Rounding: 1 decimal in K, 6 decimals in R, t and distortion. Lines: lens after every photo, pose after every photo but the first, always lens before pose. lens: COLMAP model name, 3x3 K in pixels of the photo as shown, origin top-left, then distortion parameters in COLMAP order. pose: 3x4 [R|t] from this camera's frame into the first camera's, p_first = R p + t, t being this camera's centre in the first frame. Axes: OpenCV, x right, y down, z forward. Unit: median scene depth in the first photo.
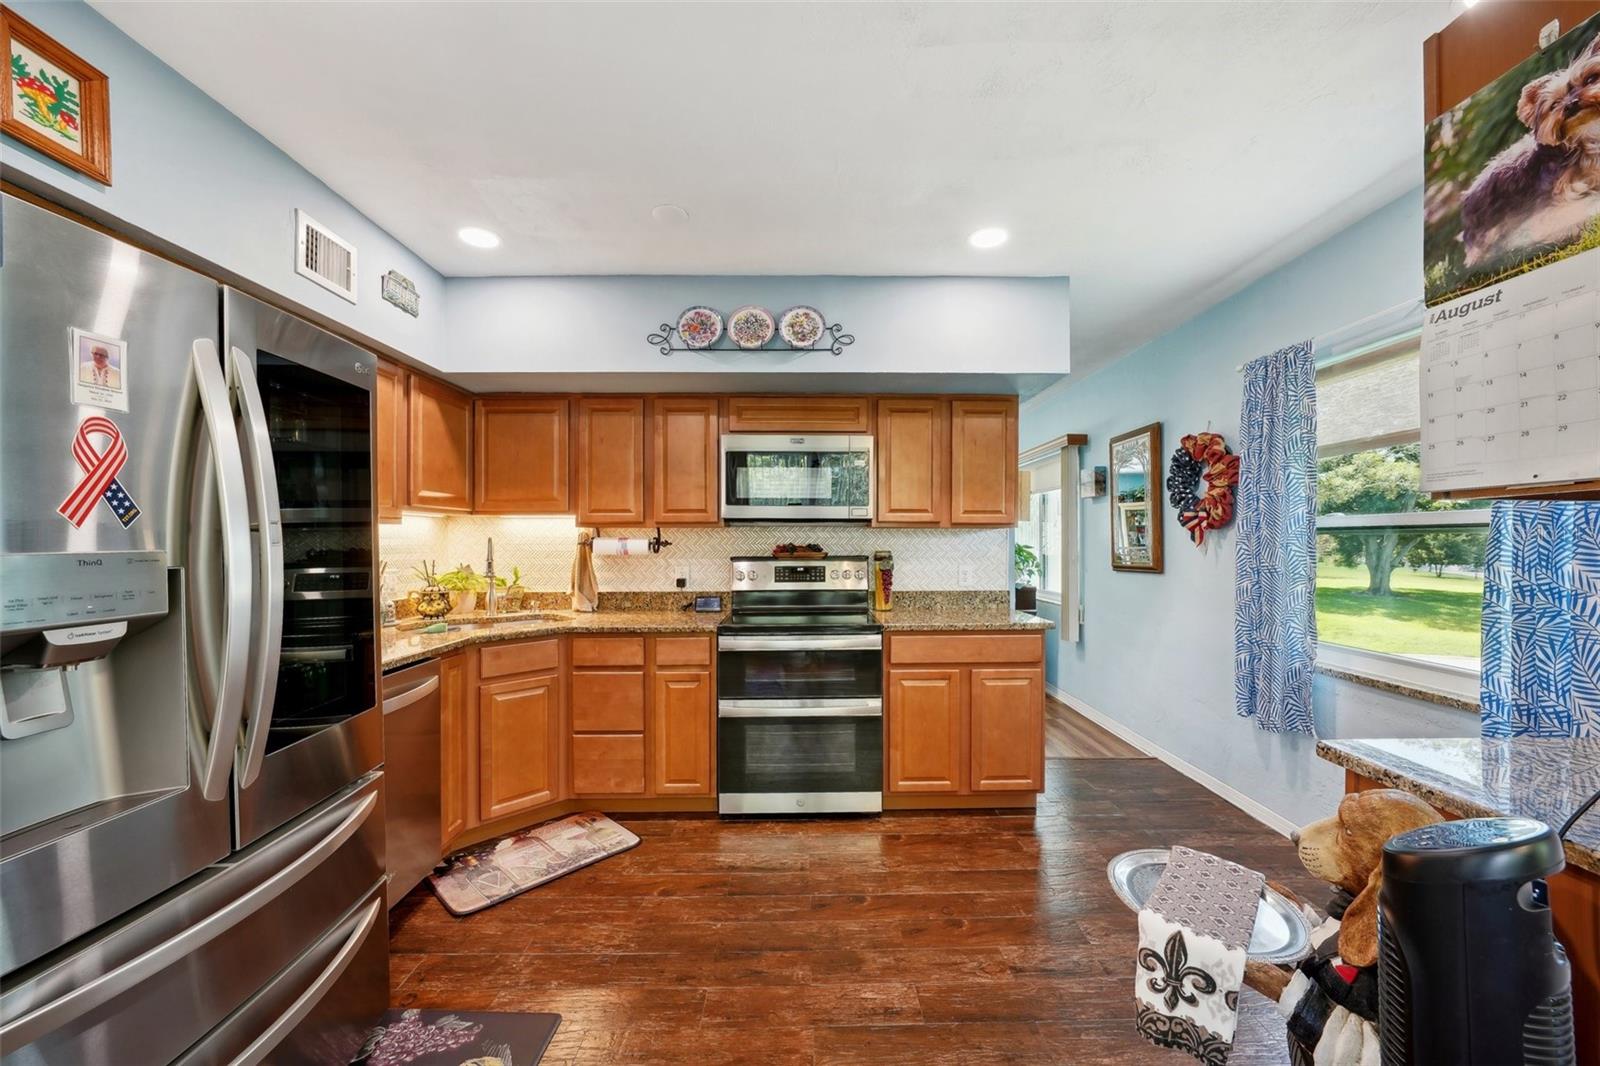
lens RADIAL K [[597.0, 0, 812.9], [0, 597.0, 541.7], [0, 0, 1]] dist [-0.025649, 0.006079]
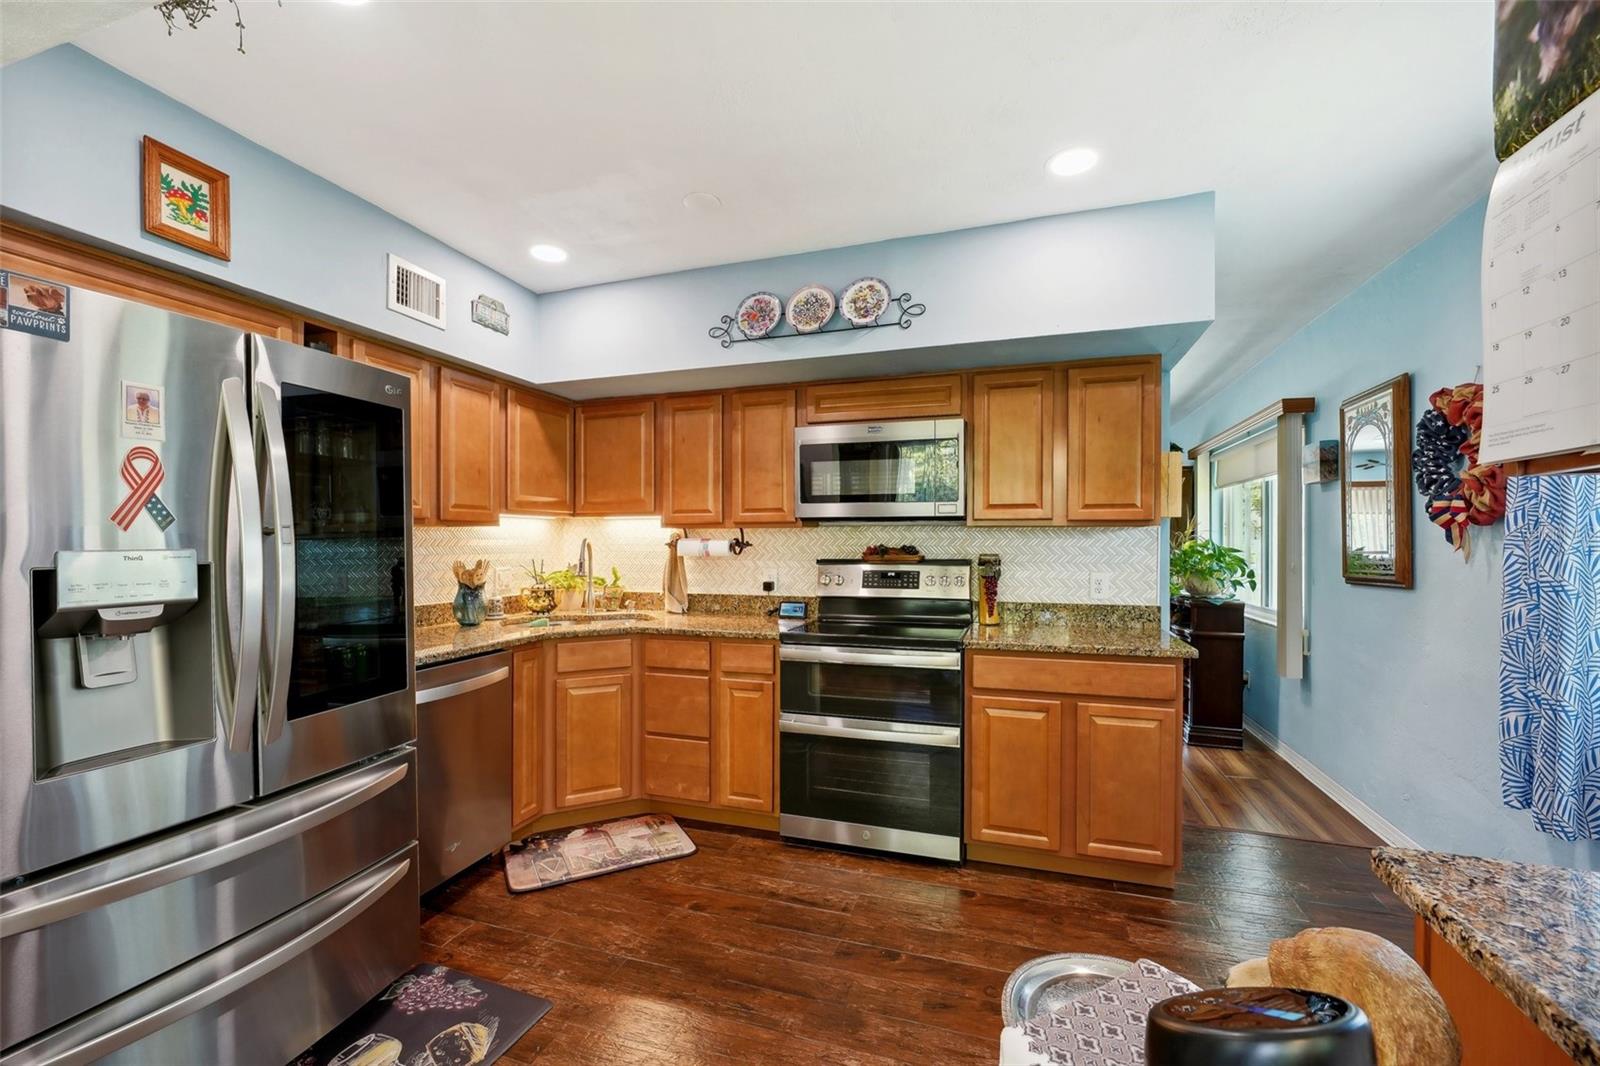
lens RADIAL K [[657.5, 0, 794.3], [0, 657.5, 543.1], [0, 0, 1]] dist [-0.018161, 0.005223]
pose [[0.941656, 0.001637, -0.336573, 0.210863], [-0.001416, 0.999999, 0.000903, -0.000532], [0.336574, -0.000373, 0.941657, 0.040814]]
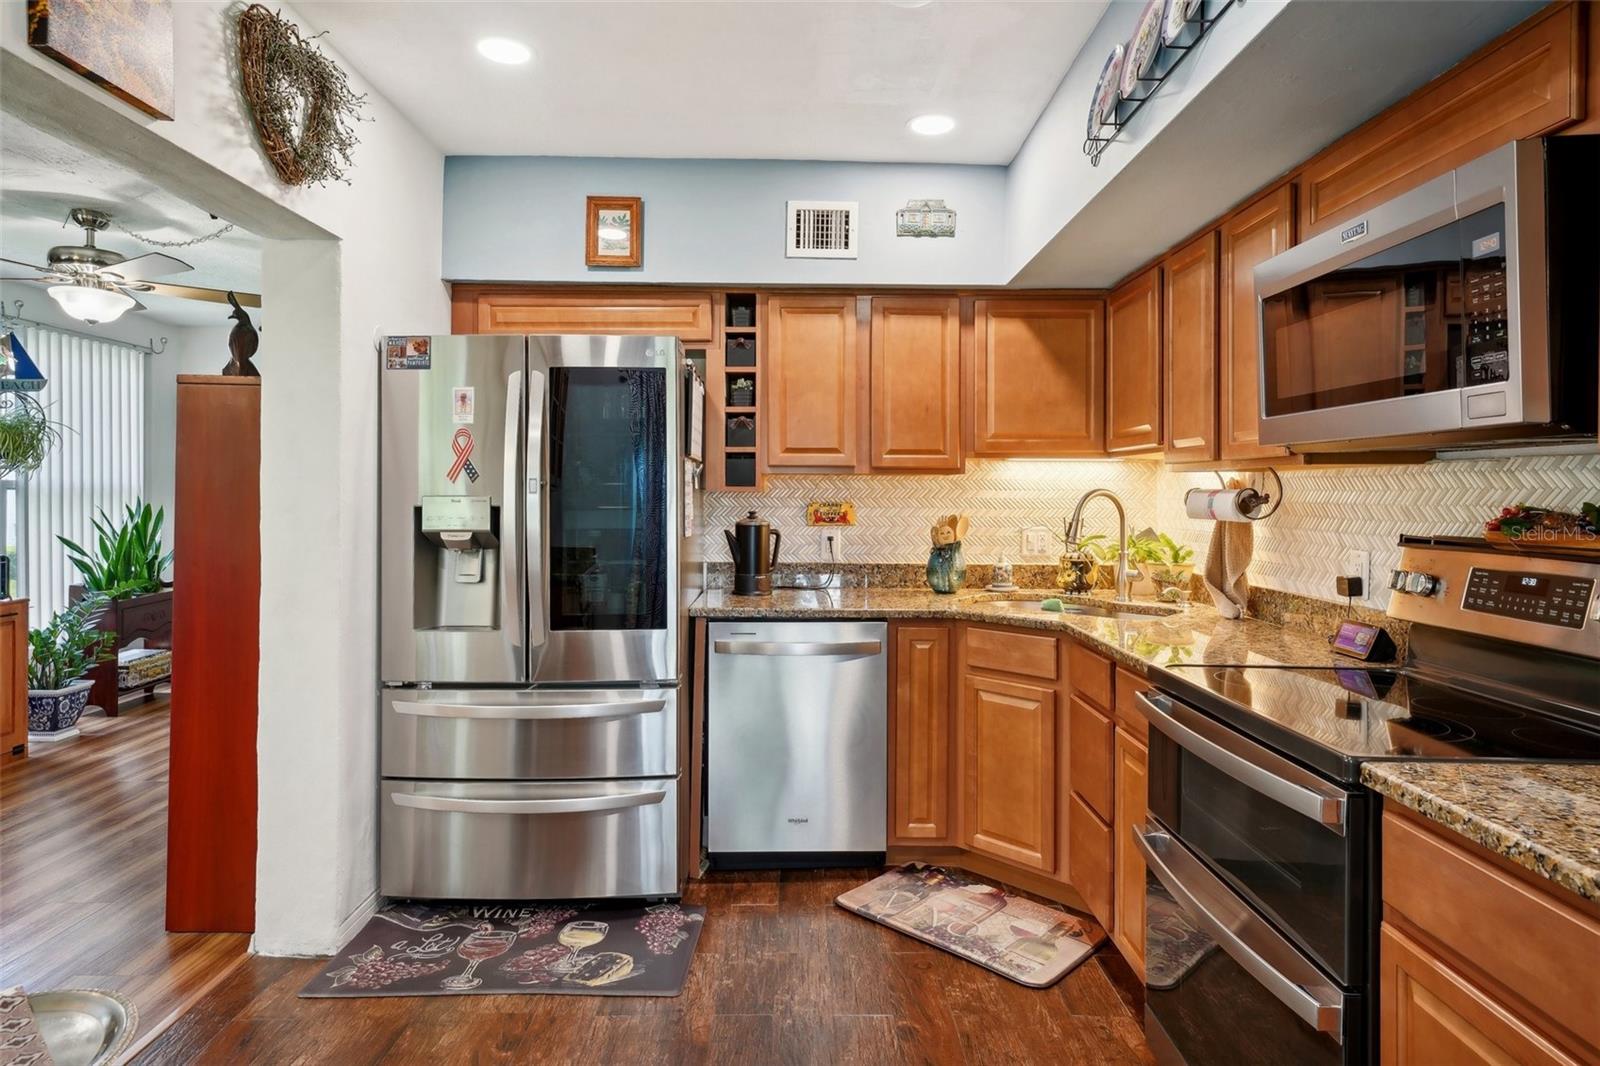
lens RADIAL K [[907.2, 0, 797.9], [0, 907.2, 491.0], [0, 0, 1]] dist [0.005847, 0.000404]
pose [[-0.016479, 0.001045, -0.999864, 0.618128], [-0.006670, 0.999977, 0.001155, -0.003825], [0.999842, 0.006688, -0.016471, 0.728761]]
